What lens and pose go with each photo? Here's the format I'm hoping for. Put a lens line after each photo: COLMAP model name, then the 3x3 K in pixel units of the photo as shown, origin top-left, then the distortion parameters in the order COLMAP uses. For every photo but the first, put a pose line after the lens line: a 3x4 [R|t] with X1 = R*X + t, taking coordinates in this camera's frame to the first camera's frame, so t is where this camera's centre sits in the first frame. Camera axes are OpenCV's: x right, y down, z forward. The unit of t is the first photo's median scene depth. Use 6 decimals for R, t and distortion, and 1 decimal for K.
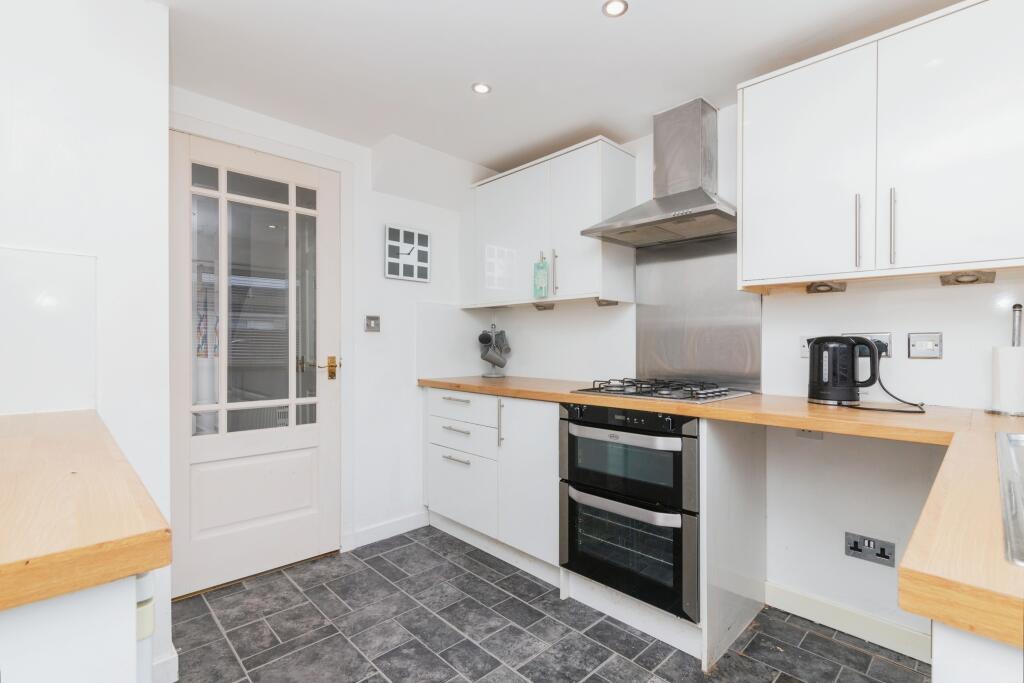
lens RADIAL K [[472.2, 0, 510.1], [0, 472.2, 339.9], [0, 0, 1]] dist [0.003266, -0.000026]
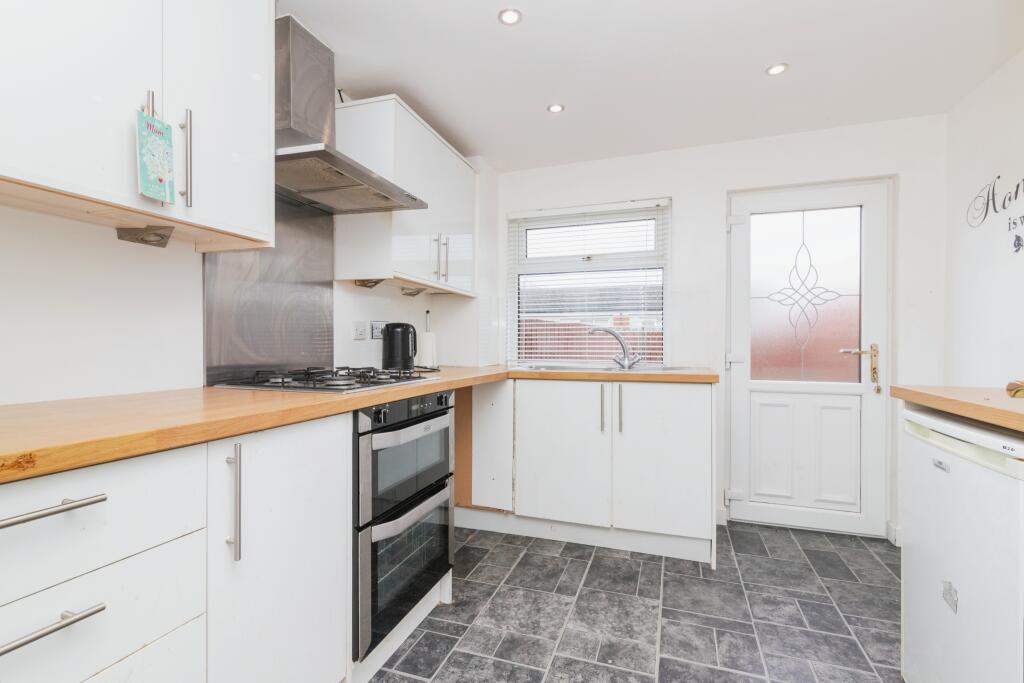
lens RADIAL K [[472.2, 0, 510.3], [0, 472.2, 348.7], [0, 0, 1]] dist [0.003266, -0.000026]
pose [[-0.444874, -0.011949, 0.895514, -0.575209], [-0.006603, 0.999928, 0.010062, 0.044332], [-0.895569, -0.001436, -0.444920, 1.140070]]
